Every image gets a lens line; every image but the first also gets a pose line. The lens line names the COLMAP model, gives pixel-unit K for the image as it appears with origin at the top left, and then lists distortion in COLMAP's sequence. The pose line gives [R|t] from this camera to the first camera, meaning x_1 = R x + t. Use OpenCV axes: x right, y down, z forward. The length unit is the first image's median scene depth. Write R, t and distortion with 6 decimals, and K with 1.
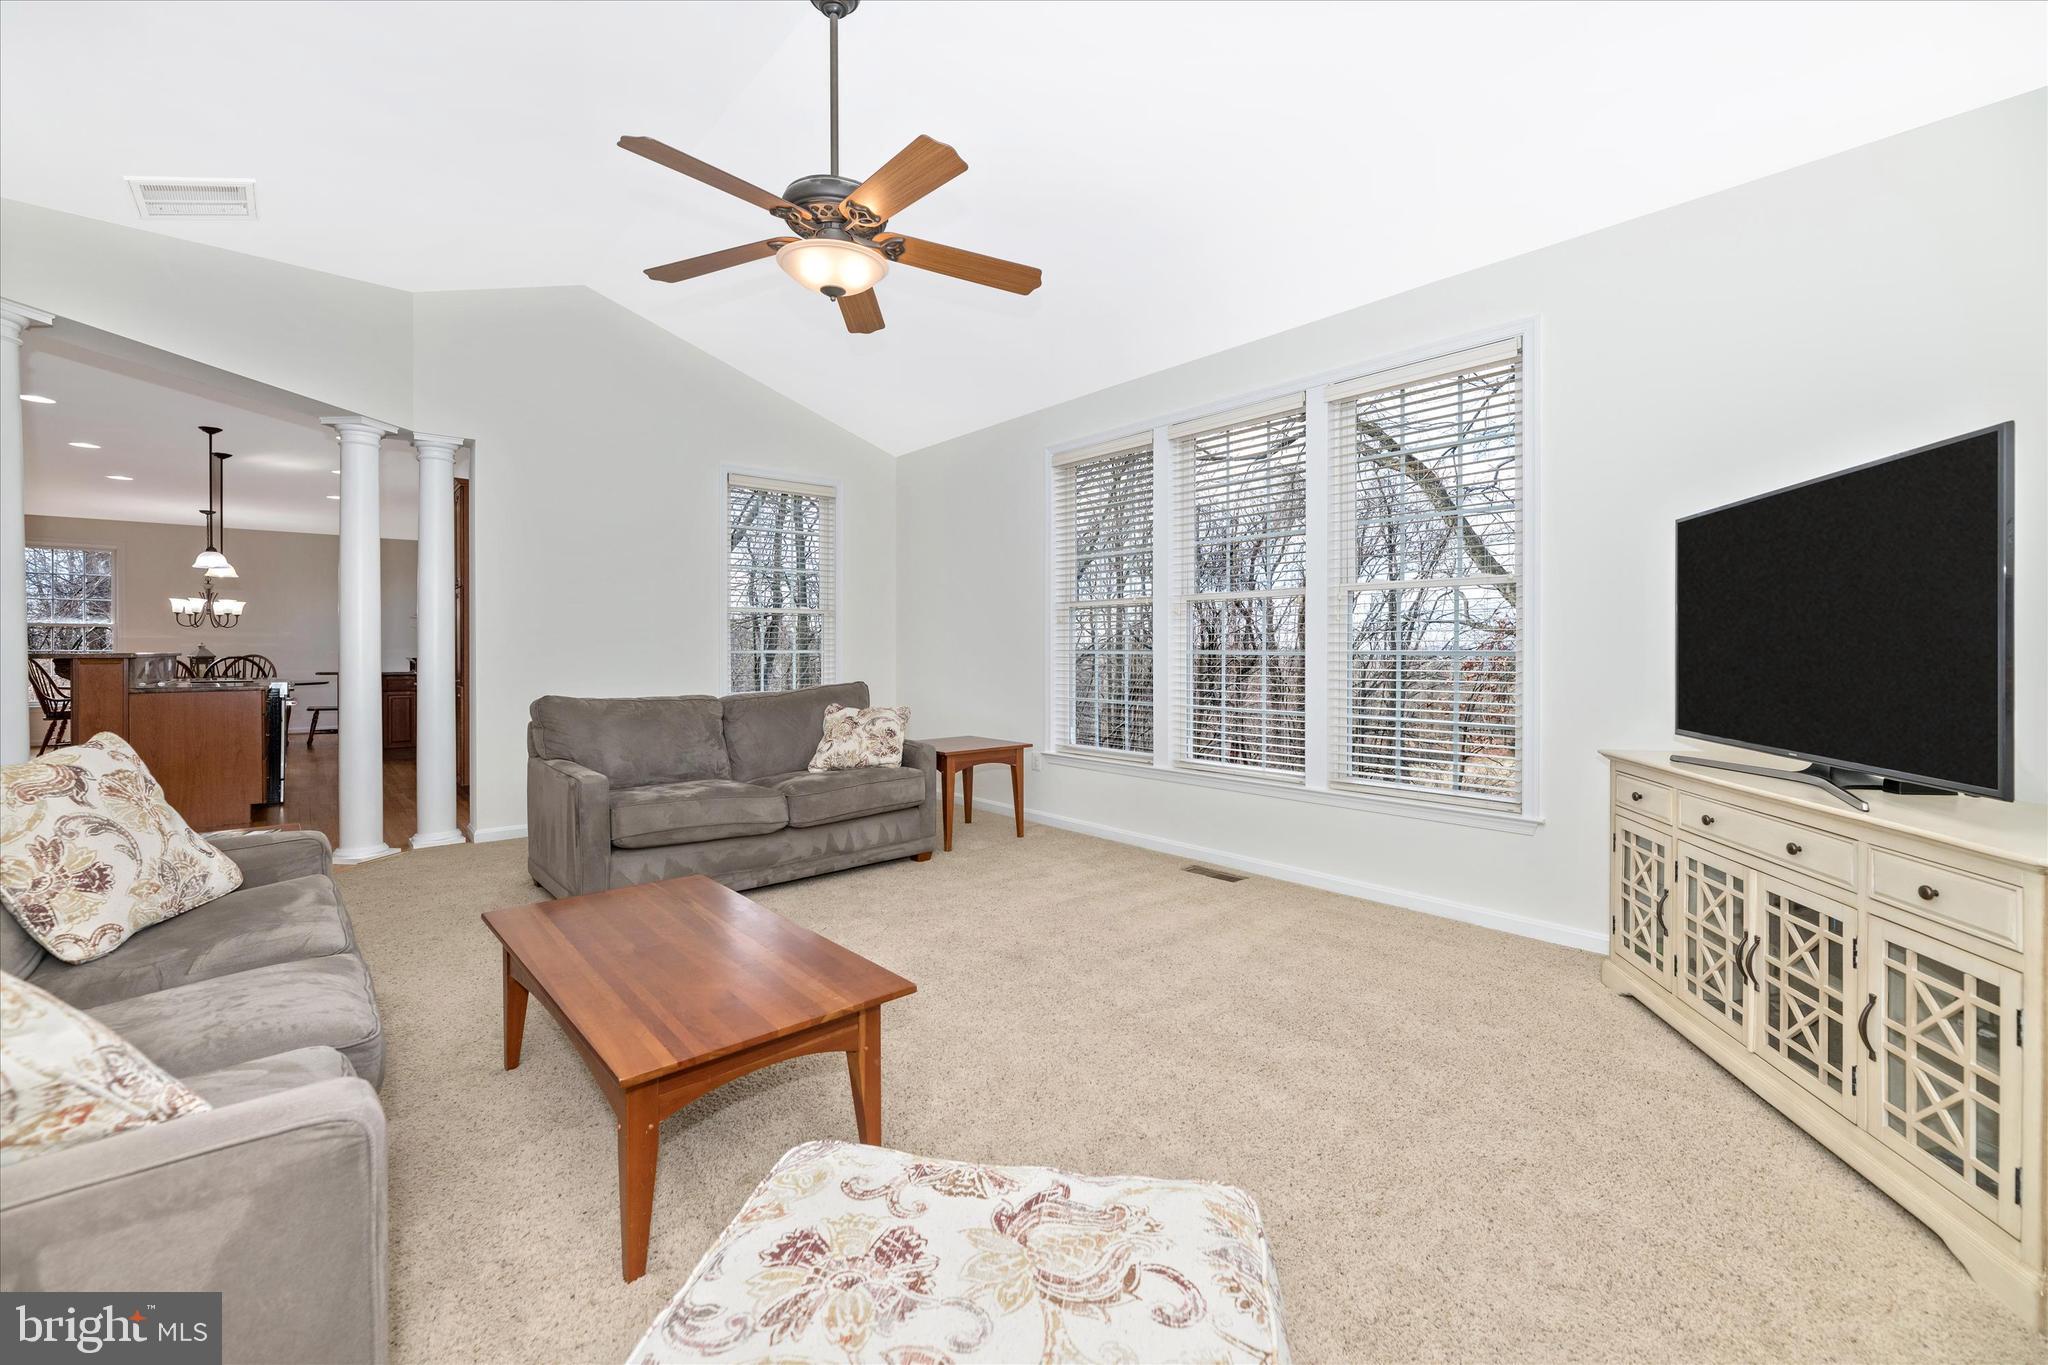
lens RADIAL K [[850.6, 0, 1029.0], [0, 850.6, 655.8], [0, 0, 1]] dist [-0.001999, -0.000085]
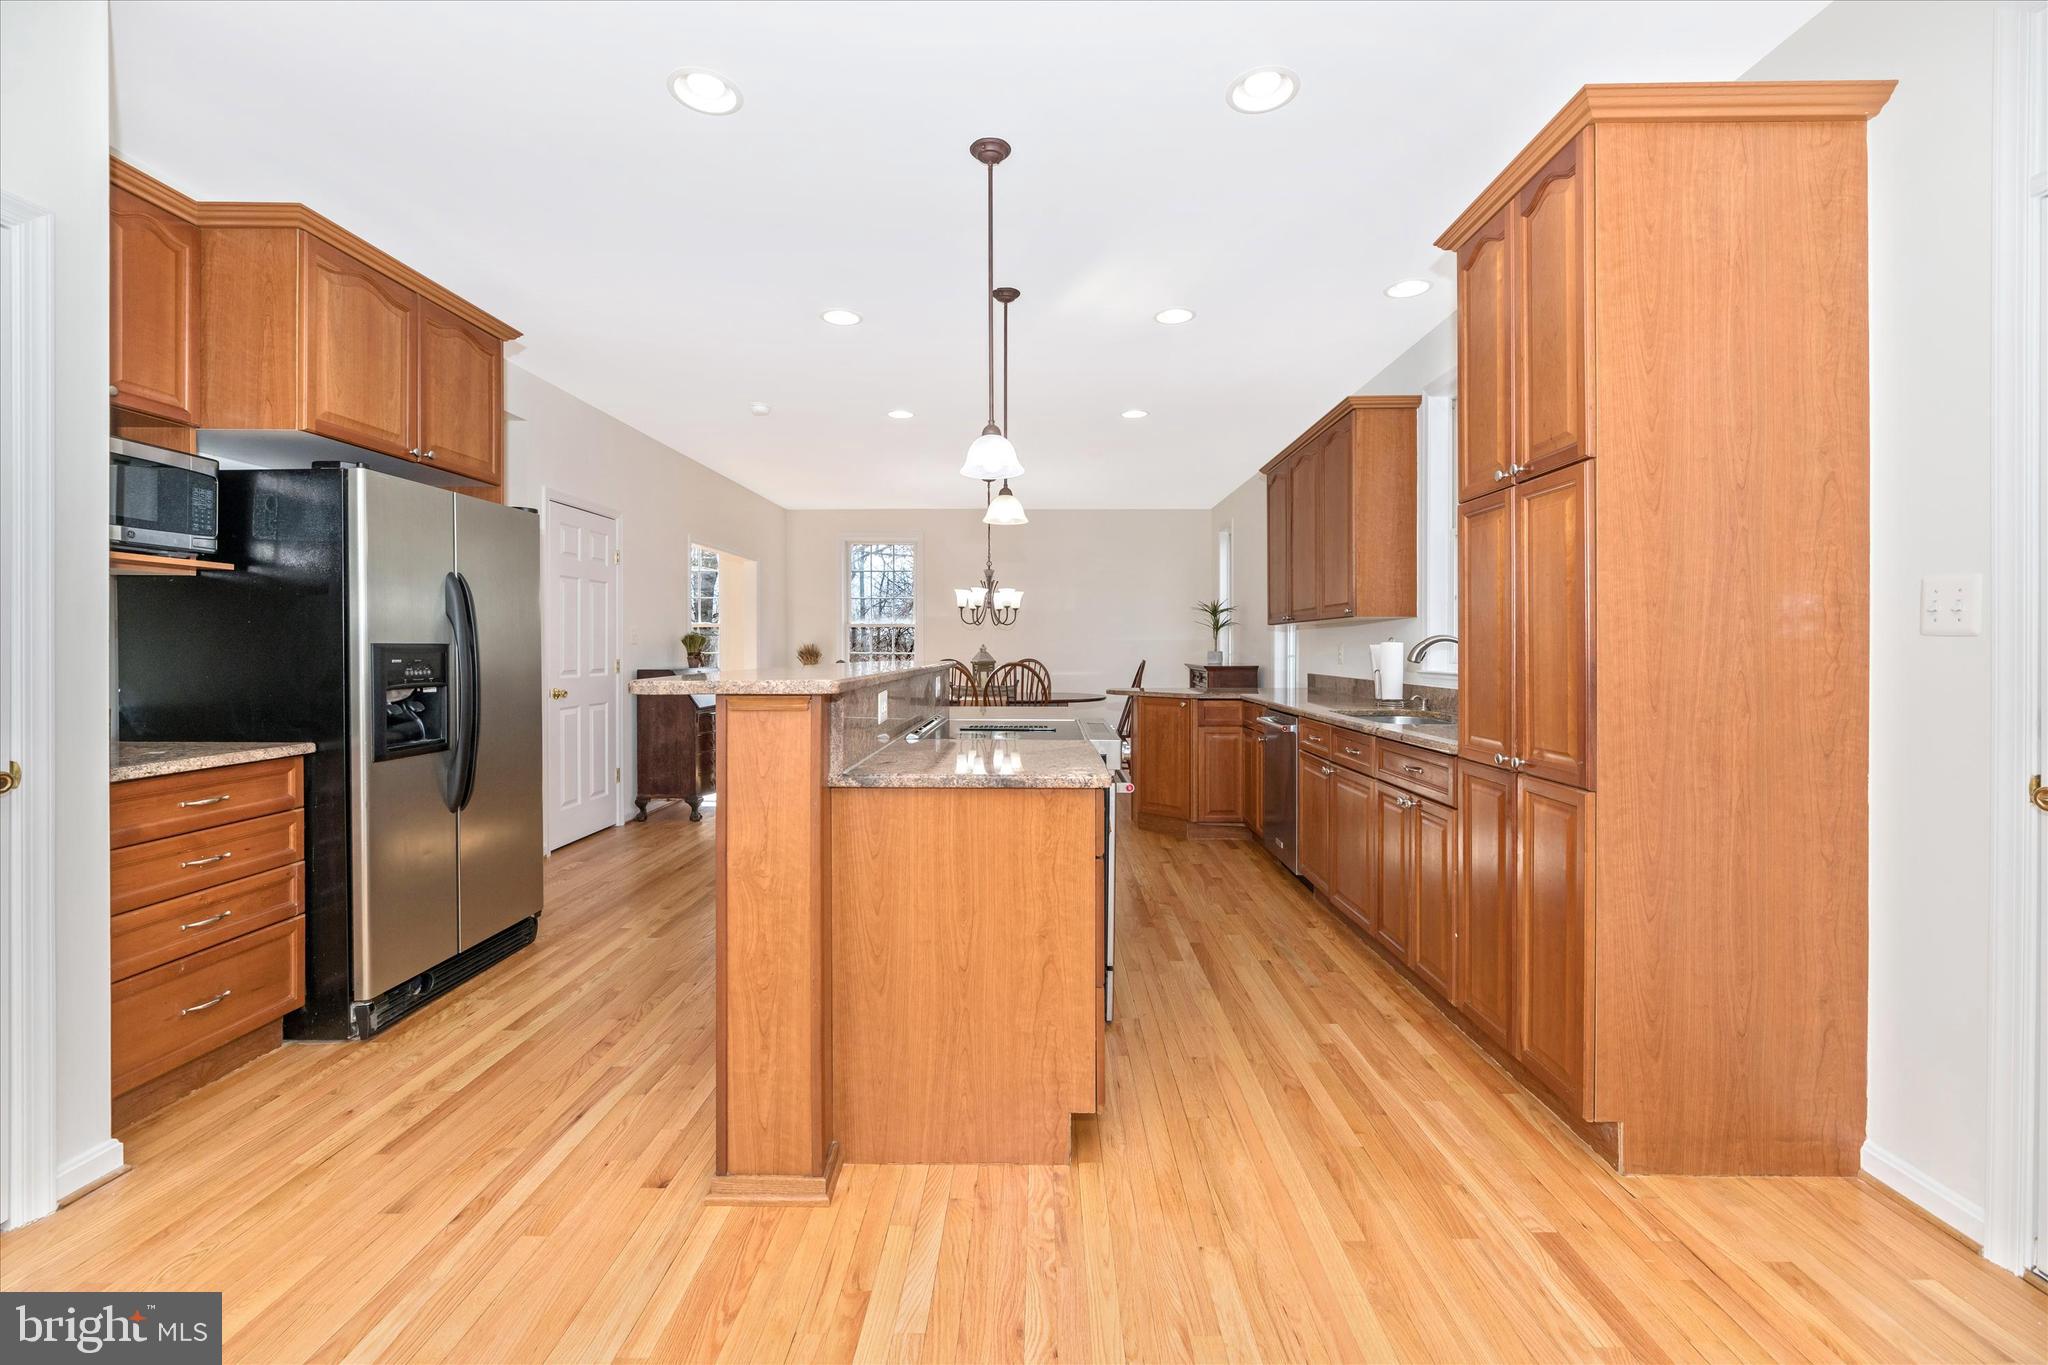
lens RADIAL K [[859.8, 0, 1022.4], [0, 859.8, 649.2], [0, 0, 1]] dist [-0.003199, -0.000910]
pose [[0.743812, 0.001047, -0.668388, -0.417735], [-0.003807, 0.999989, -0.002670, -0.008745], [0.668378, 0.004530, 0.743808, 0.434955]]
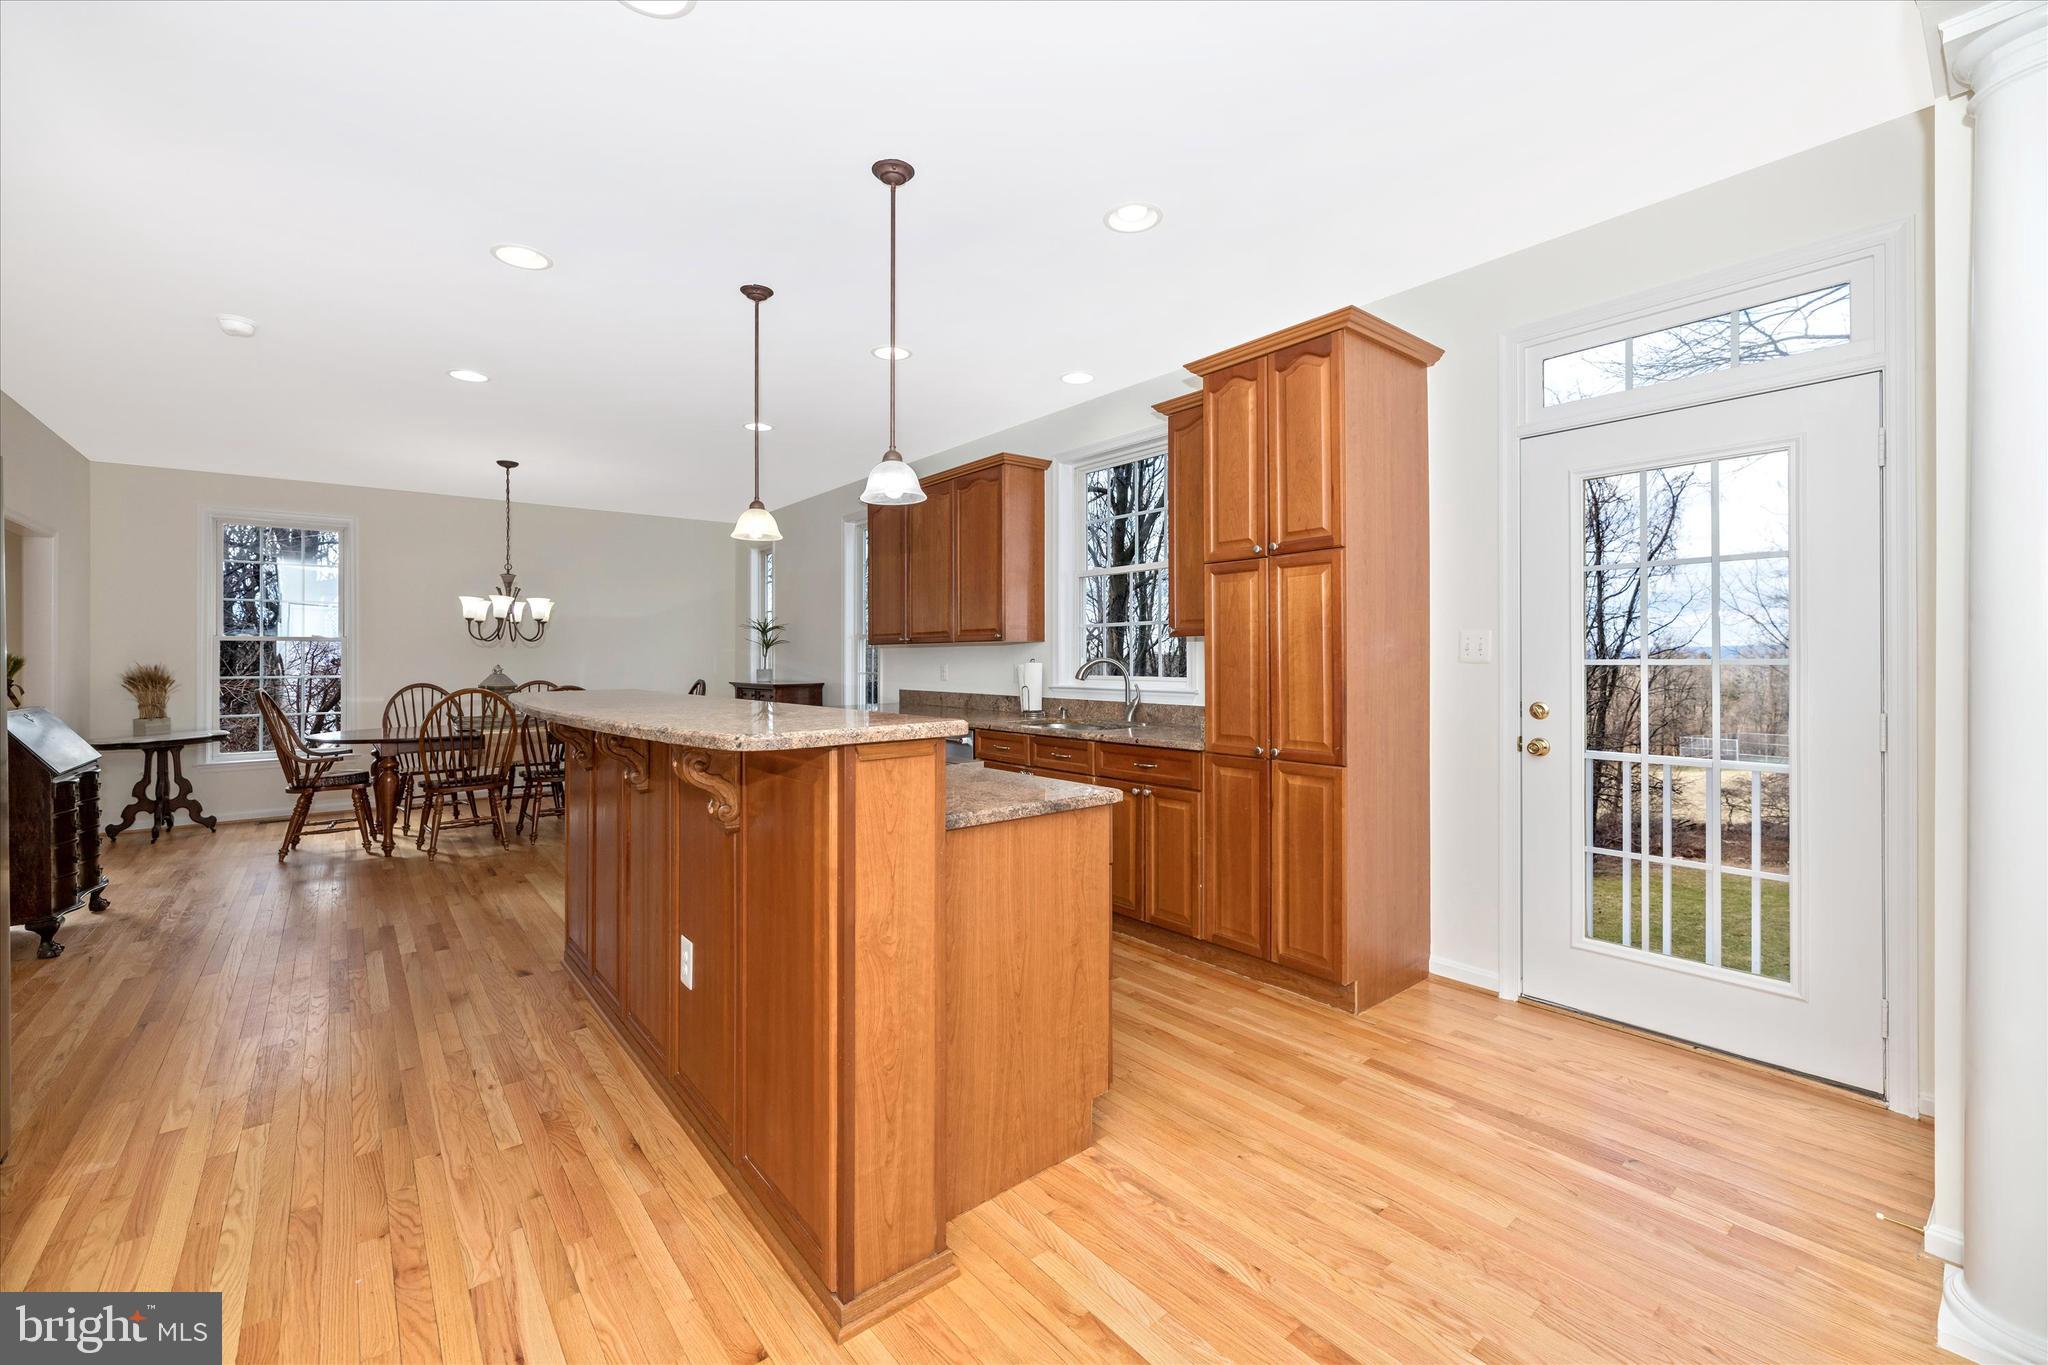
lens RADIAL K [[850.6, 0, 1029.0], [0, 850.6, 655.8], [0, 0, 1]] dist [-0.001999, -0.000085]
pose [[0.999680, -0.007289, -0.024206, -0.562789], [0.007114, 0.999948, -0.007321, -0.014705], [0.024258, 0.007146, 0.999680, 0.366393]]
